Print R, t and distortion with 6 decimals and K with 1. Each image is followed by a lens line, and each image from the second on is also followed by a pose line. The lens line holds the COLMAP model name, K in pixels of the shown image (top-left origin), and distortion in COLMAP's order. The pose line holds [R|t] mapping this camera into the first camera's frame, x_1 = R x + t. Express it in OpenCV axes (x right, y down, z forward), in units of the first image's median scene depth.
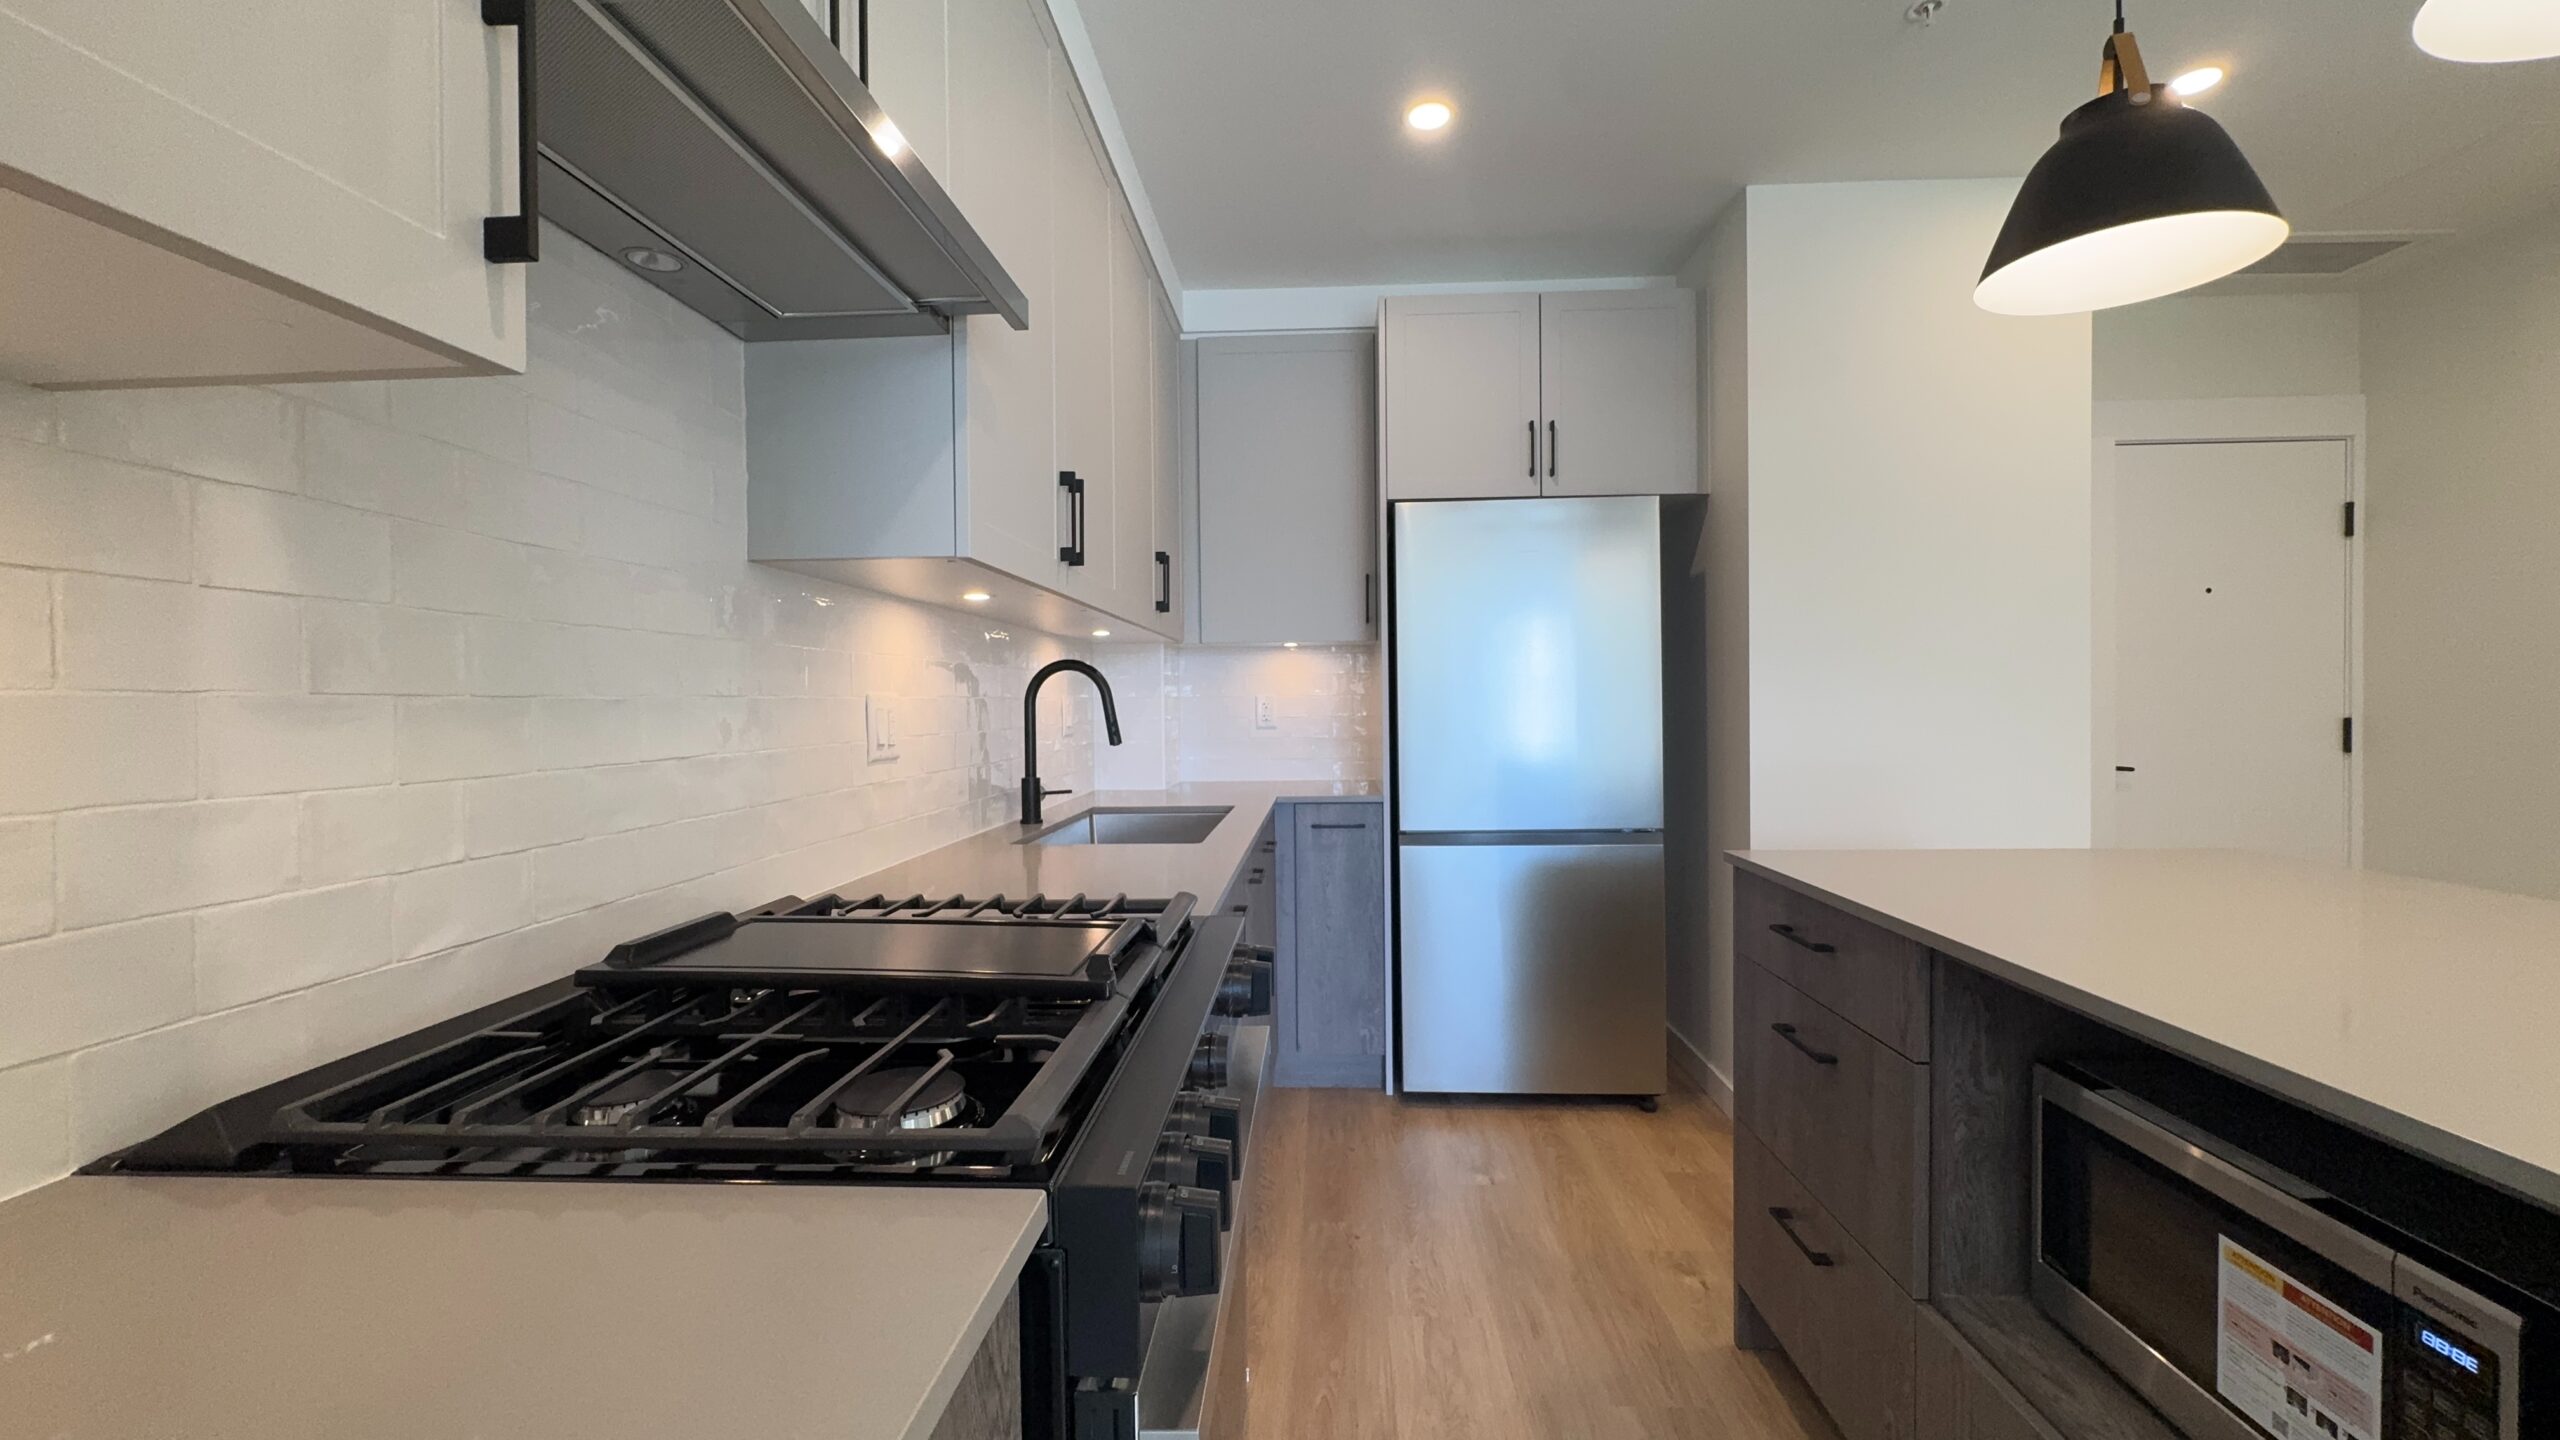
lens RADIAL K [[1017.3, 0, 1280.0], [0, 1017.3, 720.0], [0, 0, 1]] dist [-0.002993, -0.000299]
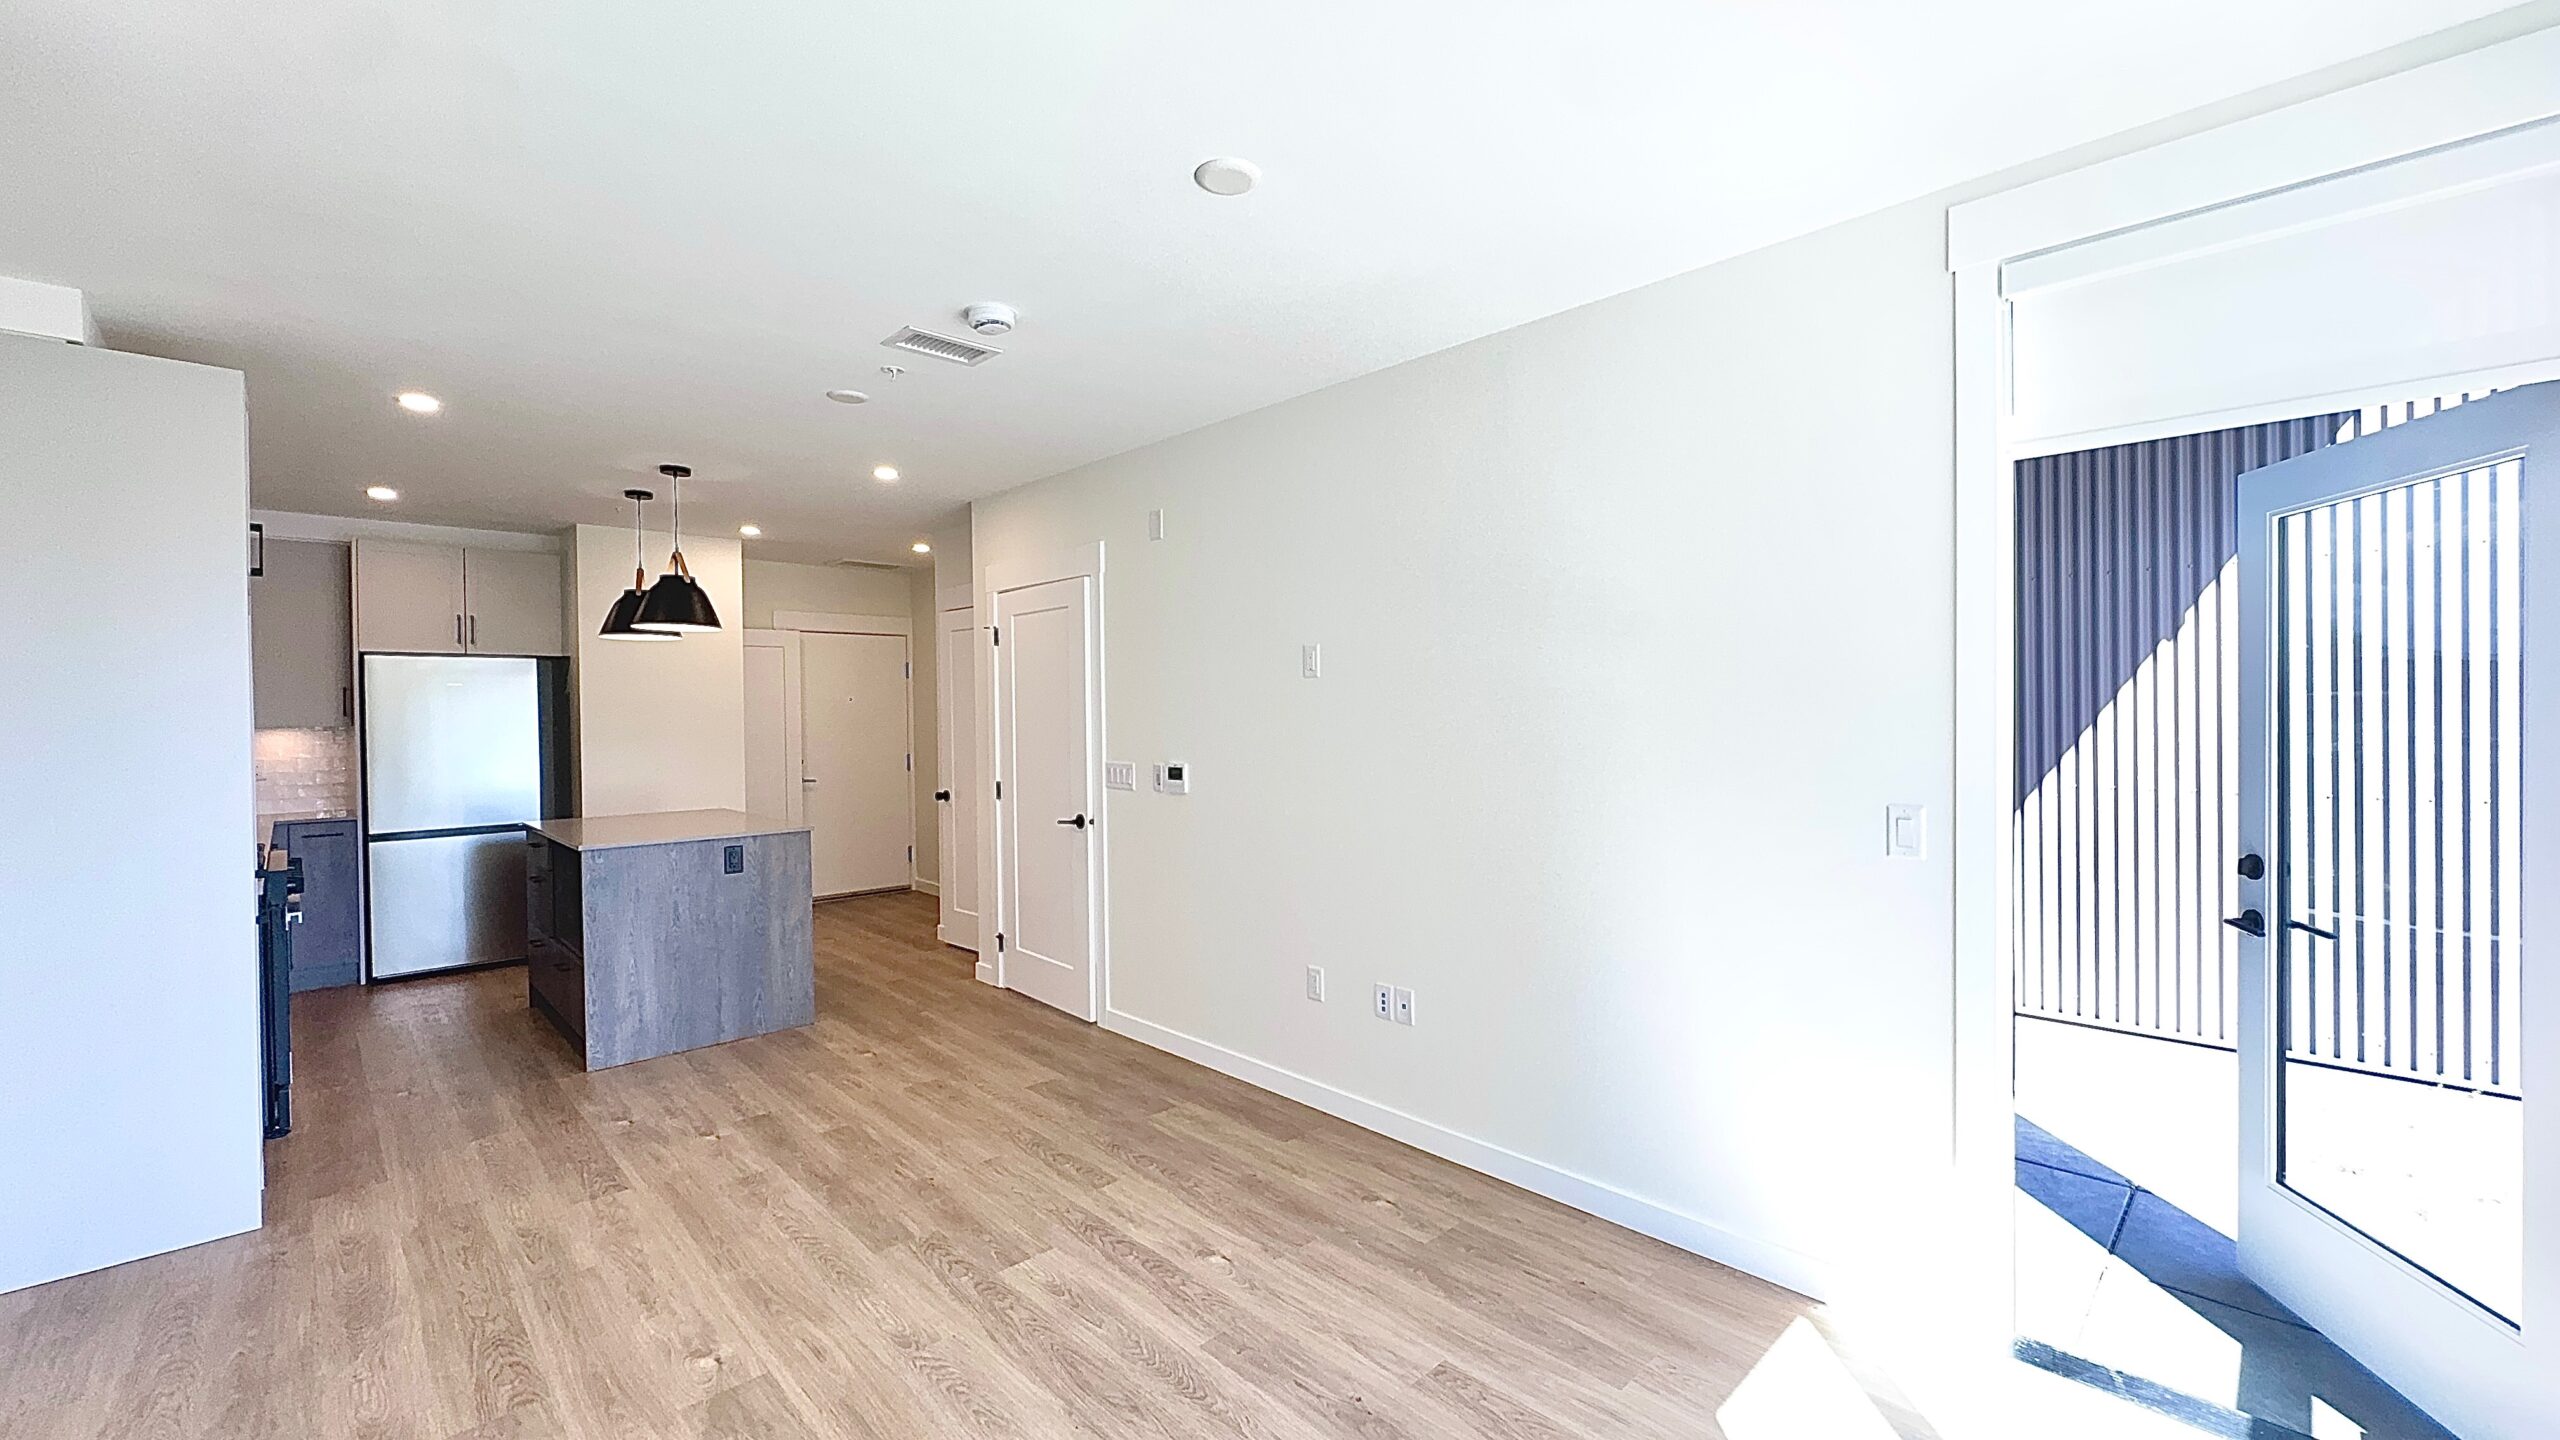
lens RADIAL K [[1017.3, 0, 1280.0], [0, 1017.3, 720.0], [0, 0, 1]] dist [-0.002993, -0.000299]
pose [[0.683123, -0.002384, 0.730299, -0.092724], [0.013594, 0.999863, -0.009452, -0.055923], [-0.730177, 0.016385, 0.683062, -1.416721]]
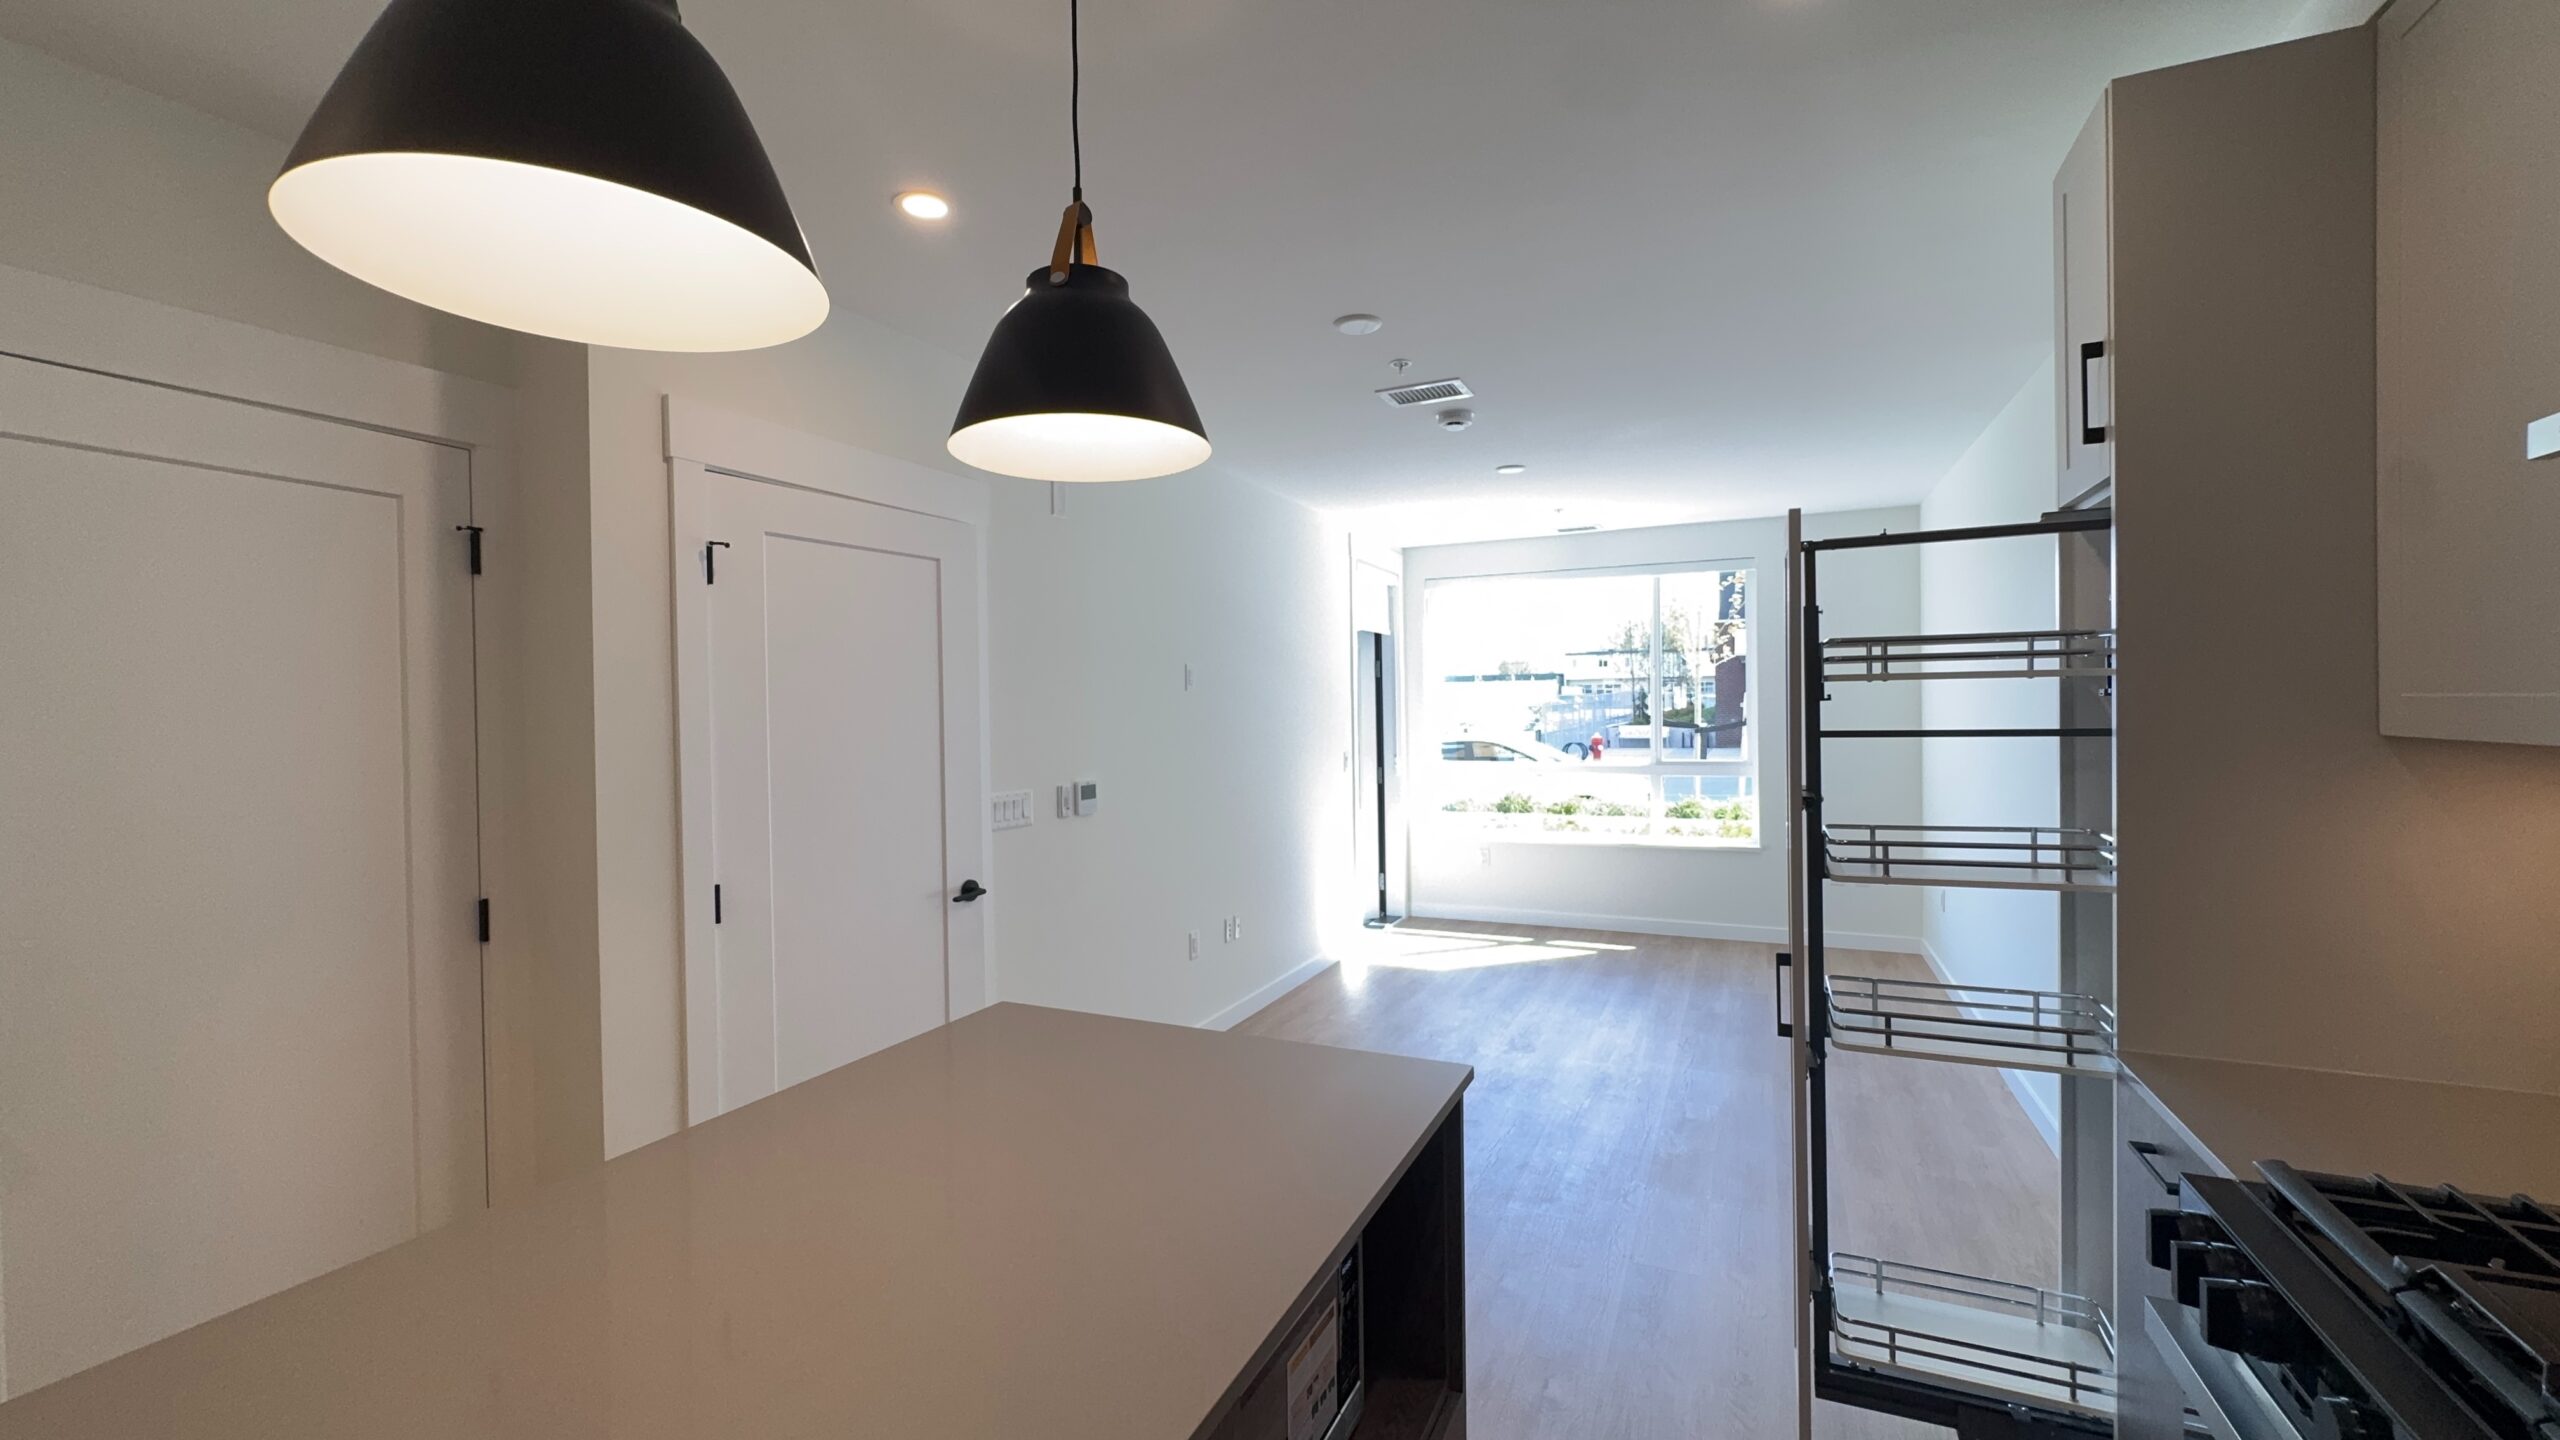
lens RADIAL K [[1017.3, 0, 1280.0], [0, 1017.3, 720.0], [0, 0, 1]] dist [-0.002993, -0.000299]
pose [[-0.925991, 0.023497, 0.376815, 0.146975], [0.033573, 0.999232, 0.020194, -0.100776], [-0.376051, 0.031350, -0.926068, 0.647603]]
